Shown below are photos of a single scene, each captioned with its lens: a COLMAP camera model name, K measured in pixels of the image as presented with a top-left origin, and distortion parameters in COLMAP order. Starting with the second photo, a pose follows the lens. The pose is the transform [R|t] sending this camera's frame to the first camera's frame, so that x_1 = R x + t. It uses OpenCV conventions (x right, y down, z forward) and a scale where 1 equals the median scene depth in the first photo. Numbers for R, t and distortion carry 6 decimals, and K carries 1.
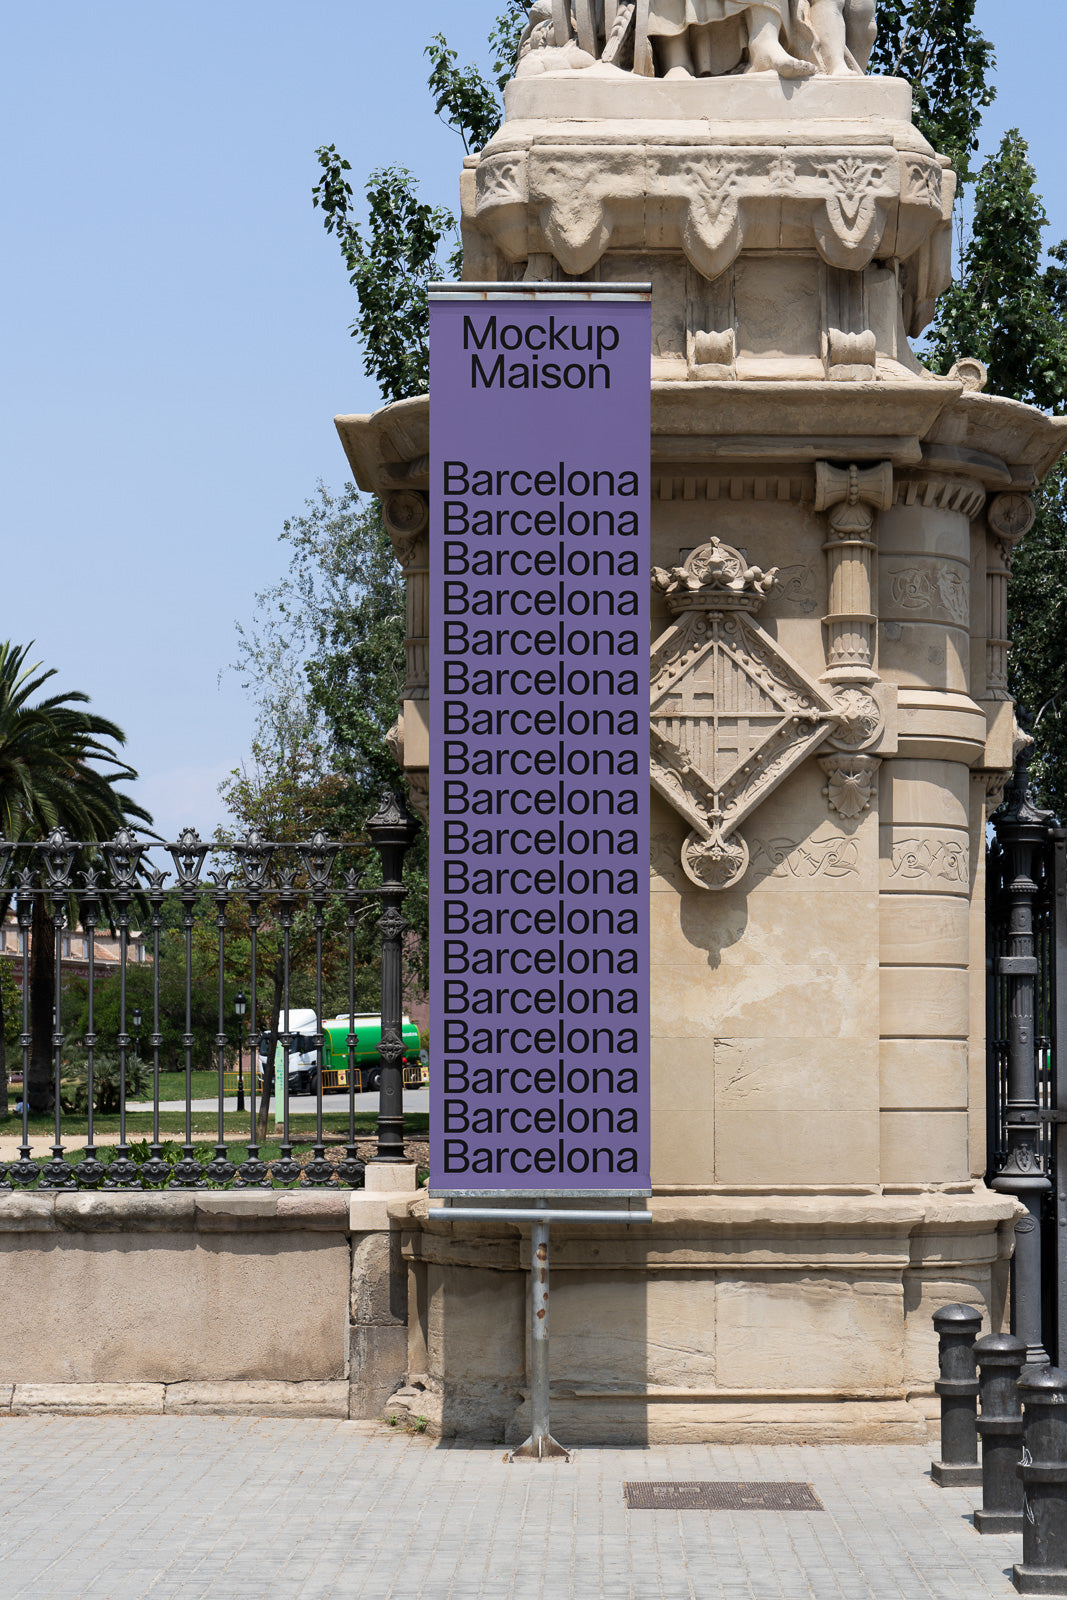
lens RADIAL K [[2094.9, 0, 533.5], [0, 2094.9, 800.0], [0, 0, 1]] dist [0.052167, -0.048922]
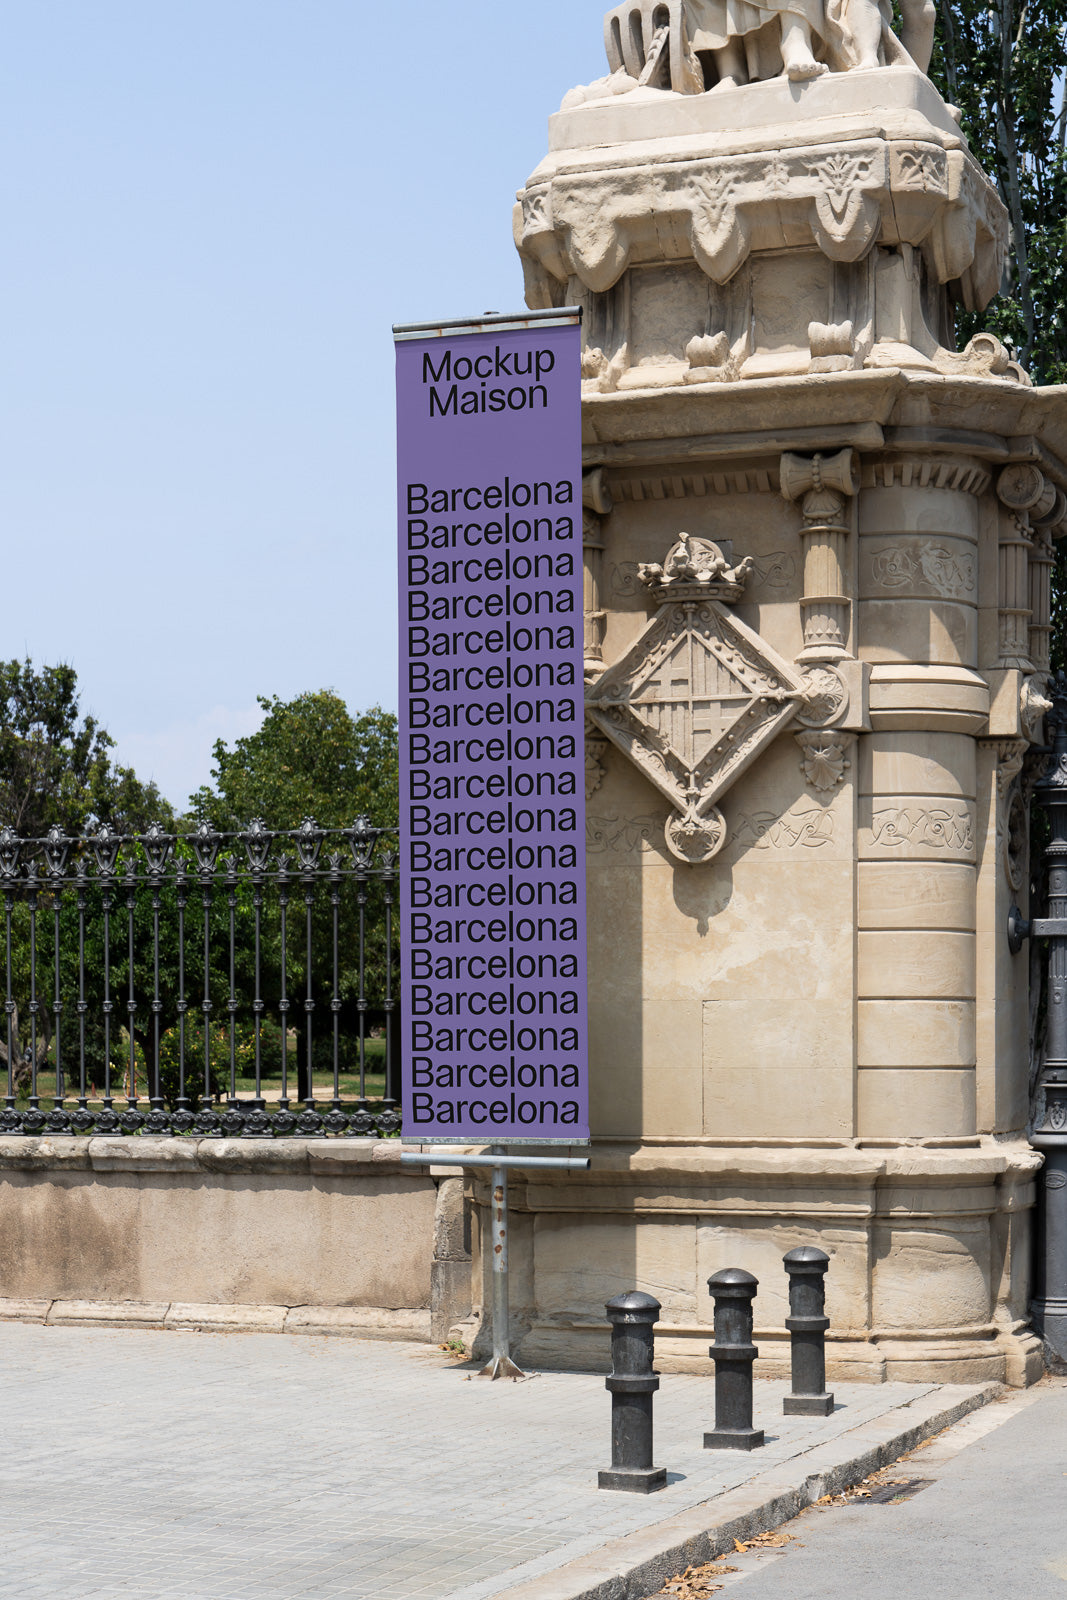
lens RADIAL K [[2094.9, 0, 533.5], [0, 2094.9, 800.0], [0, 0, 1]] dist [0.052167, -0.048922]
pose [[0.958518, -0.034228, -0.282970, 0.306105], [0.038979, 0.999178, 0.011173, -0.004180], [0.282355, -0.021740, 0.959064, -0.049073]]
